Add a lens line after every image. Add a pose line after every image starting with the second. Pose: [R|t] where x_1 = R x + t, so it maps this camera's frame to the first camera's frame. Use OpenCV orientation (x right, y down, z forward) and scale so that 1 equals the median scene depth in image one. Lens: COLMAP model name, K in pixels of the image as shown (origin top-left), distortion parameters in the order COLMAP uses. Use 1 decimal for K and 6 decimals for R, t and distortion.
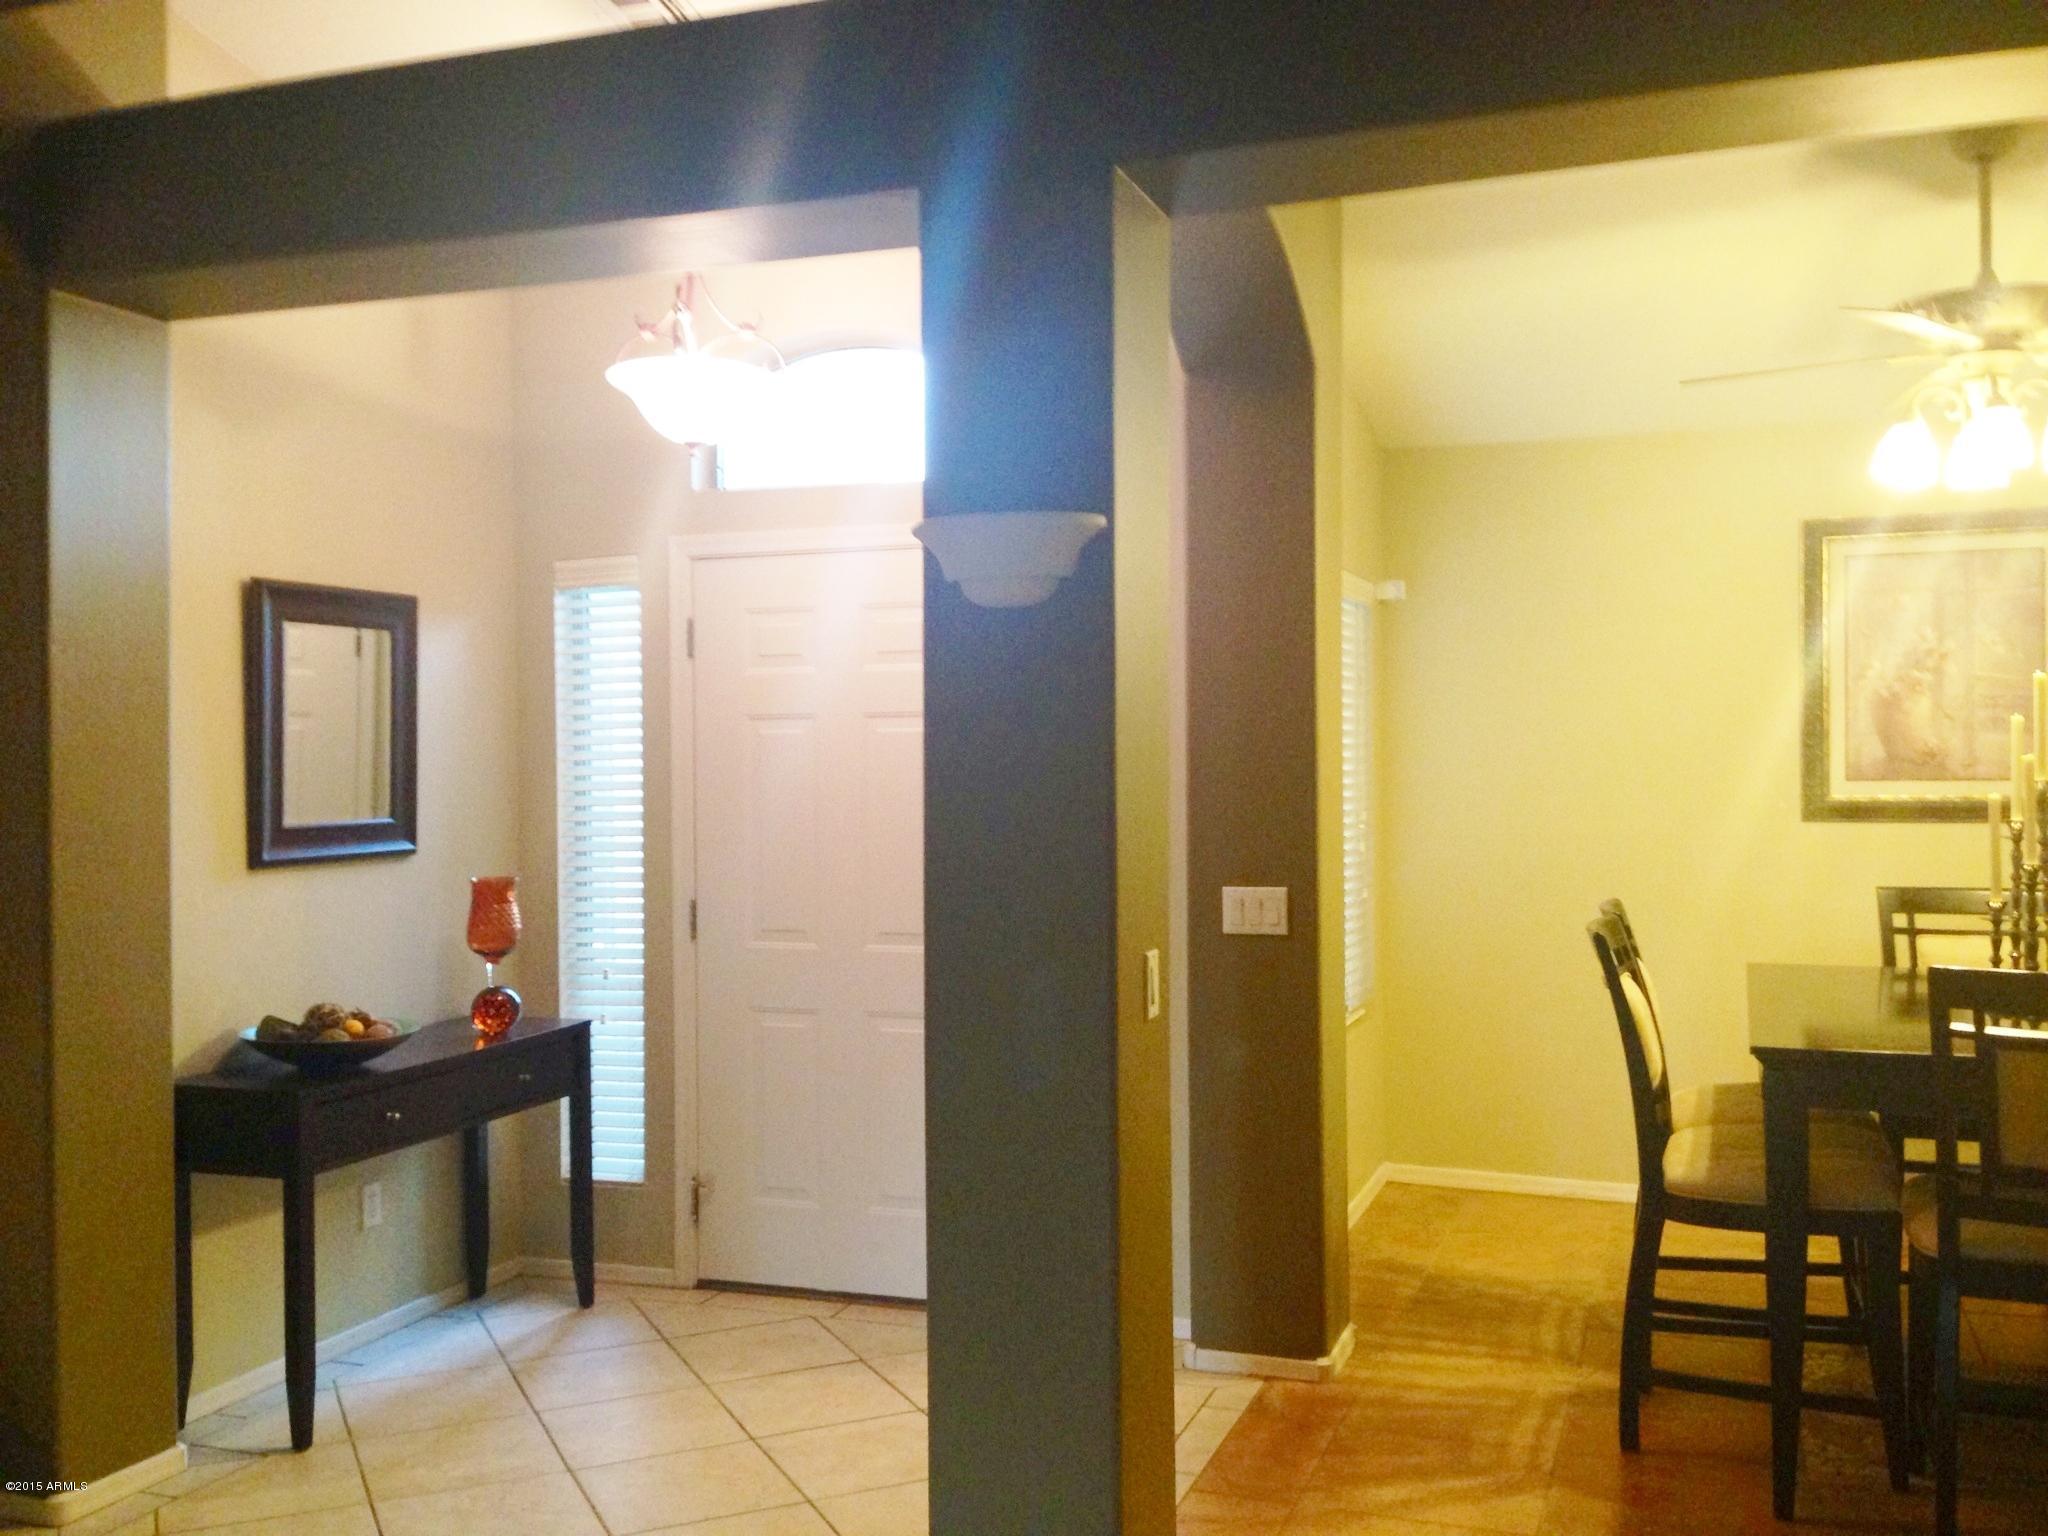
lens RADIAL K [[1931.2, 0, 983.9], [0, 1931.2, 773.1], [0, 0, 1]] dist [0.112831, -0.162968]
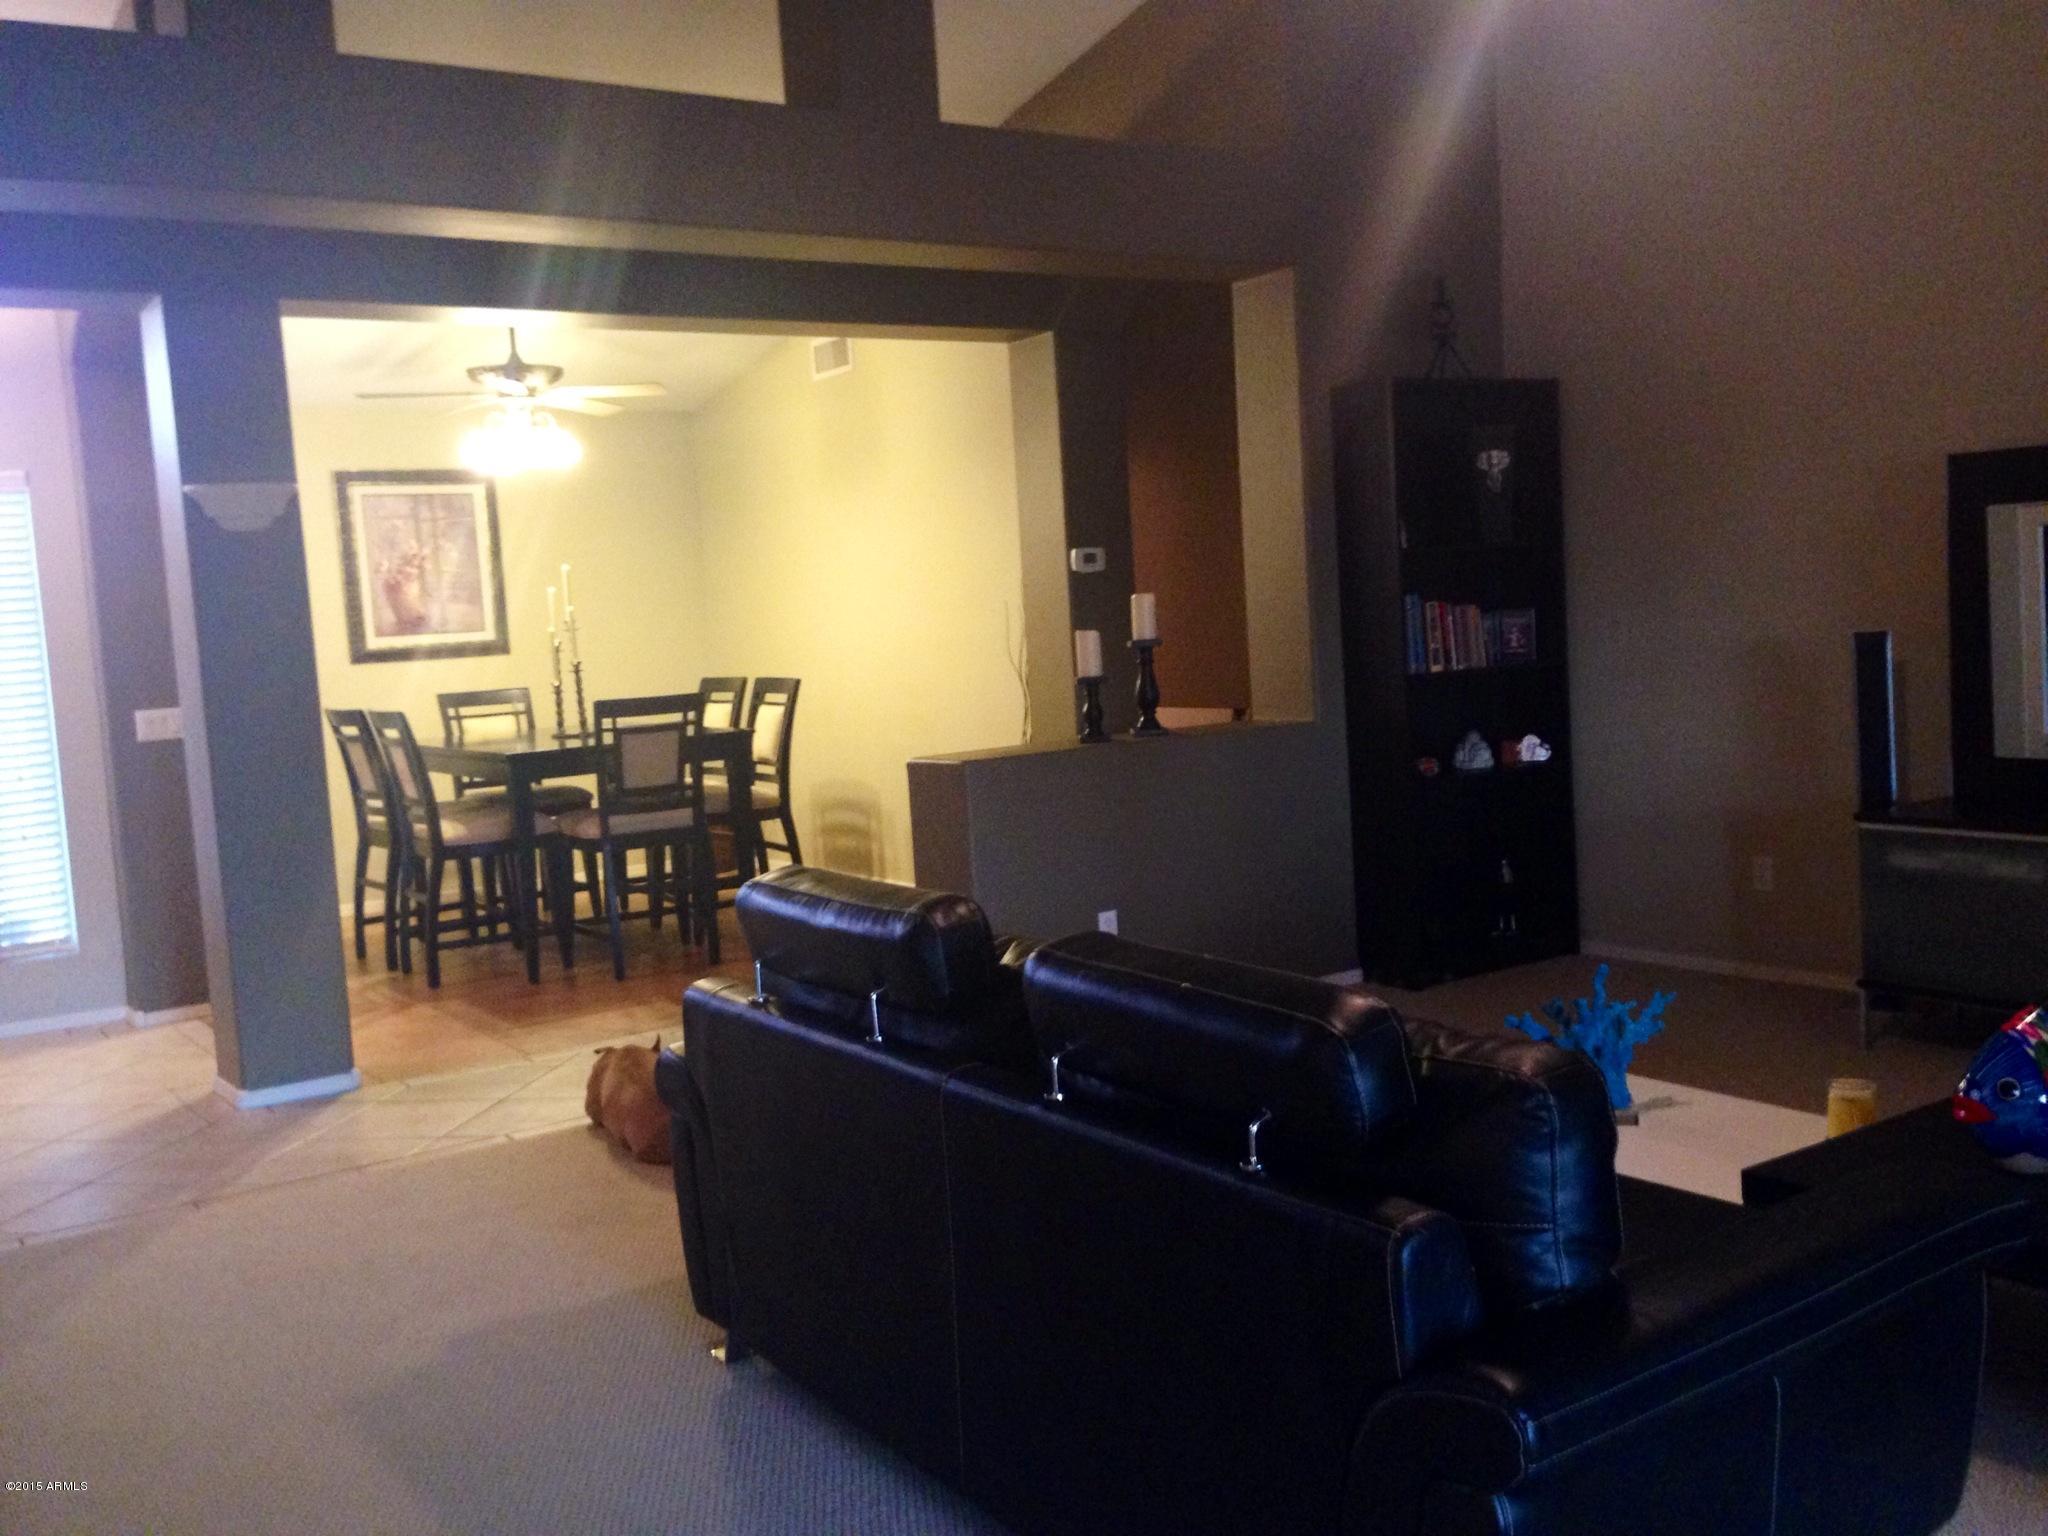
lens RADIAL K [[1931.2, 0, 983.9], [0, 1931.2, 773.1], [0, 0, 1]] dist [0.112831, -0.162968]
pose [[0.599415, -0.097532, 0.794474, -0.623080], [0.058851, 0.995232, 0.077775, 0.023353], [-0.798272, 0.000136, 0.602297, -0.405833]]
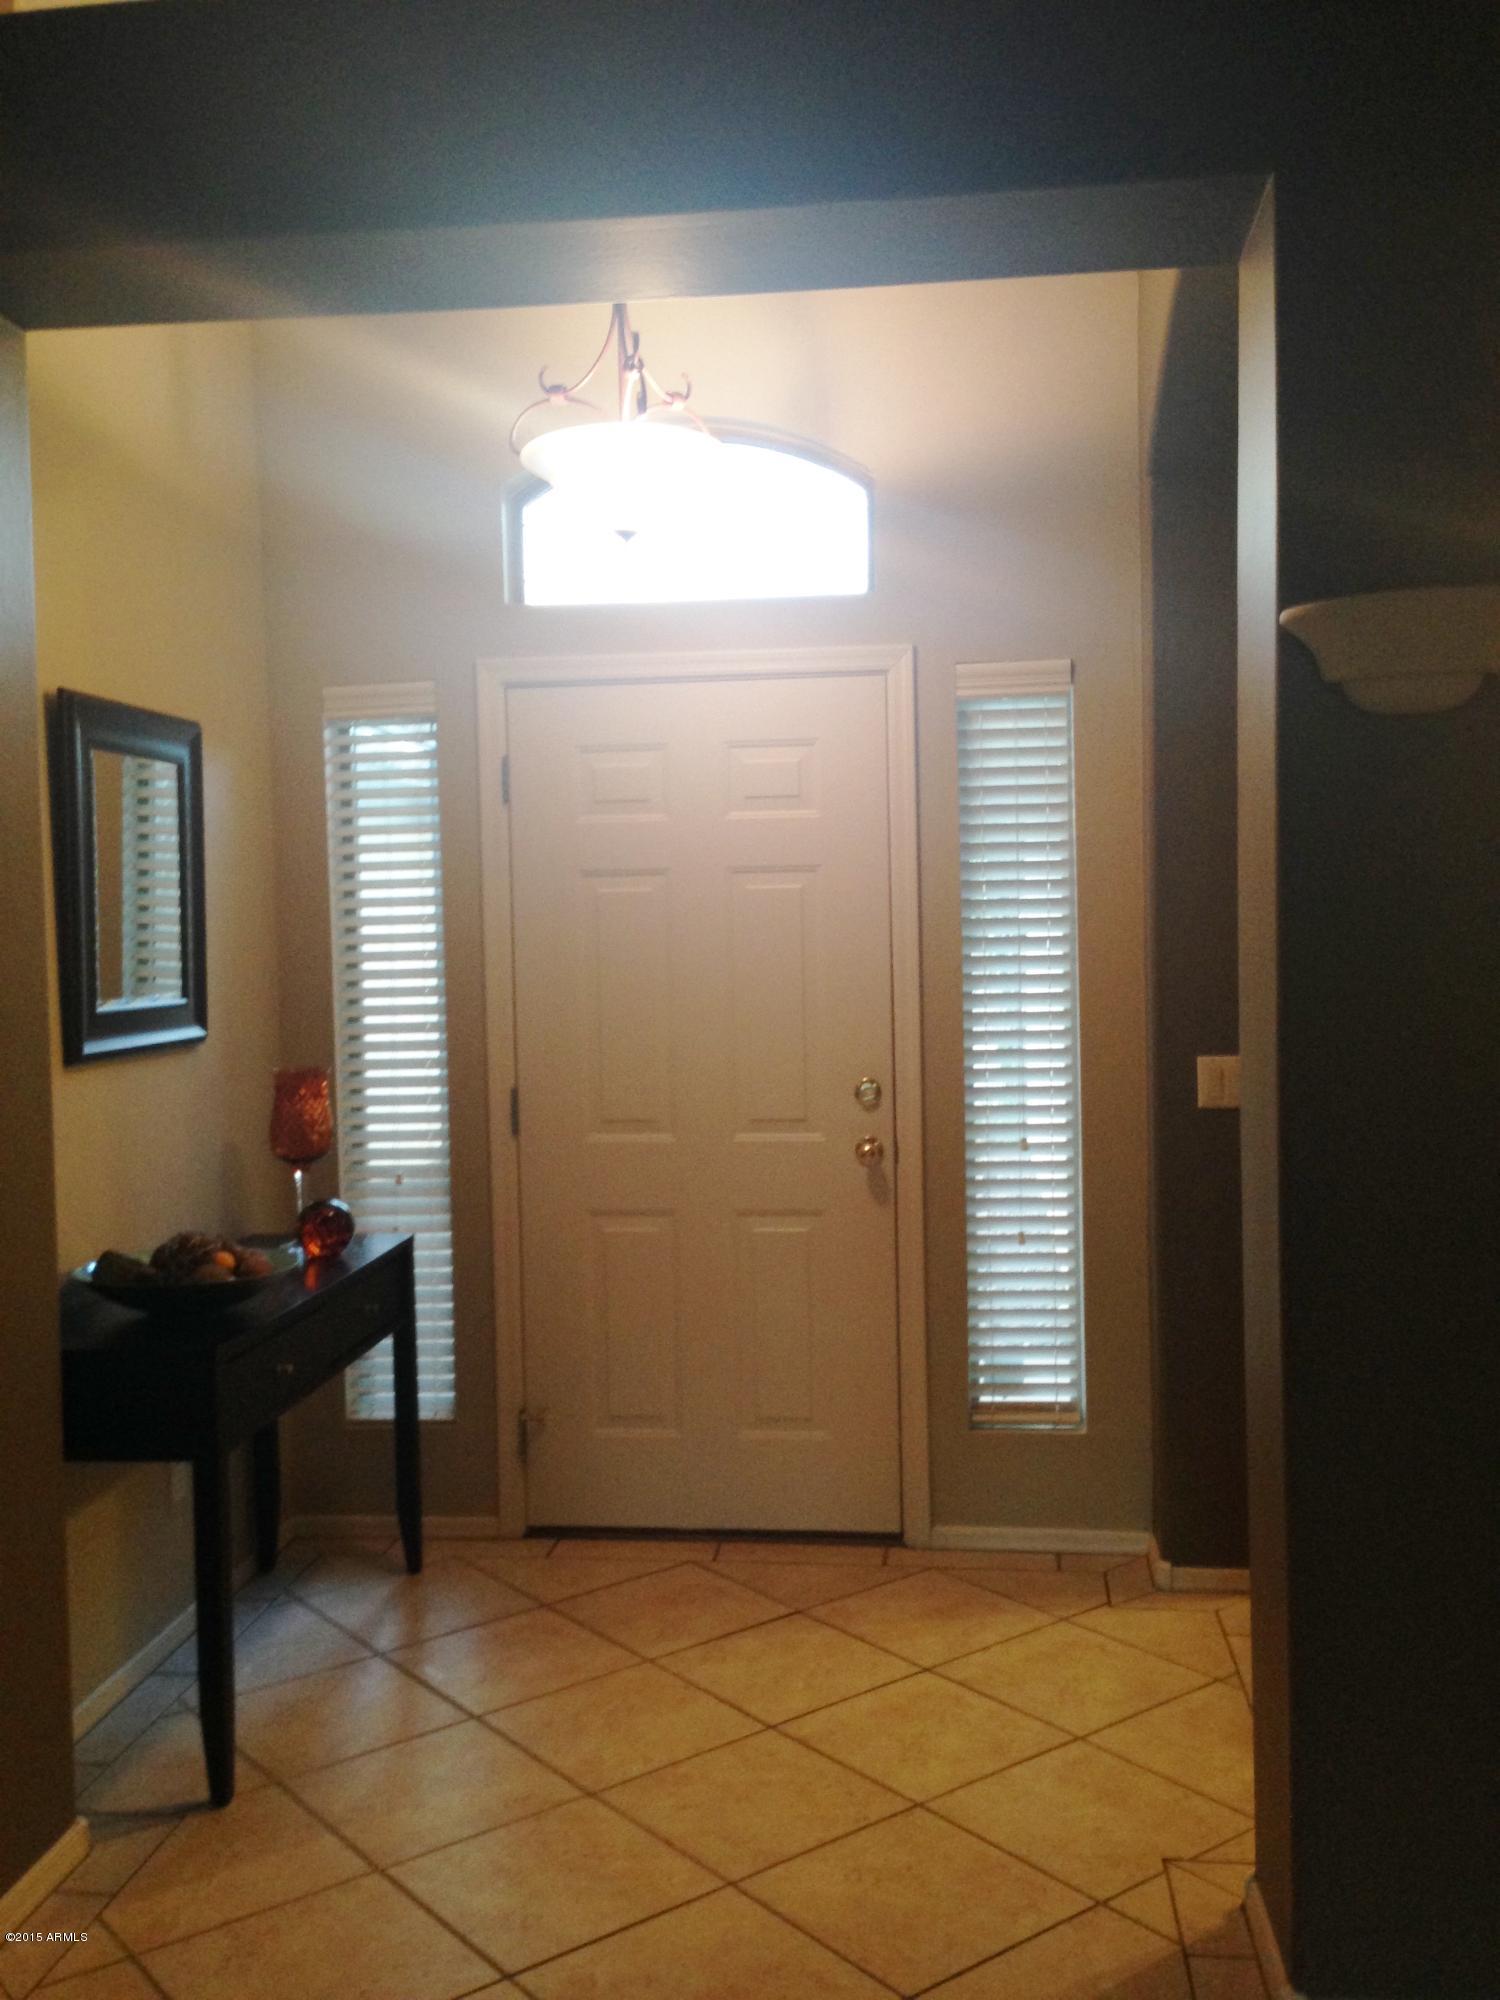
lens RADIAL K [[1886.0, 0, 745.8], [0, 1886.0, 1010.7], [0, 0, 1]] dist [0.112831, -0.162968]
pose [[0.972333, -0.020302, 0.232715, -0.251154], [0.012120, 0.999259, 0.036536, 0.002206], [-0.233284, -0.032705, 0.971858, 0.171920]]
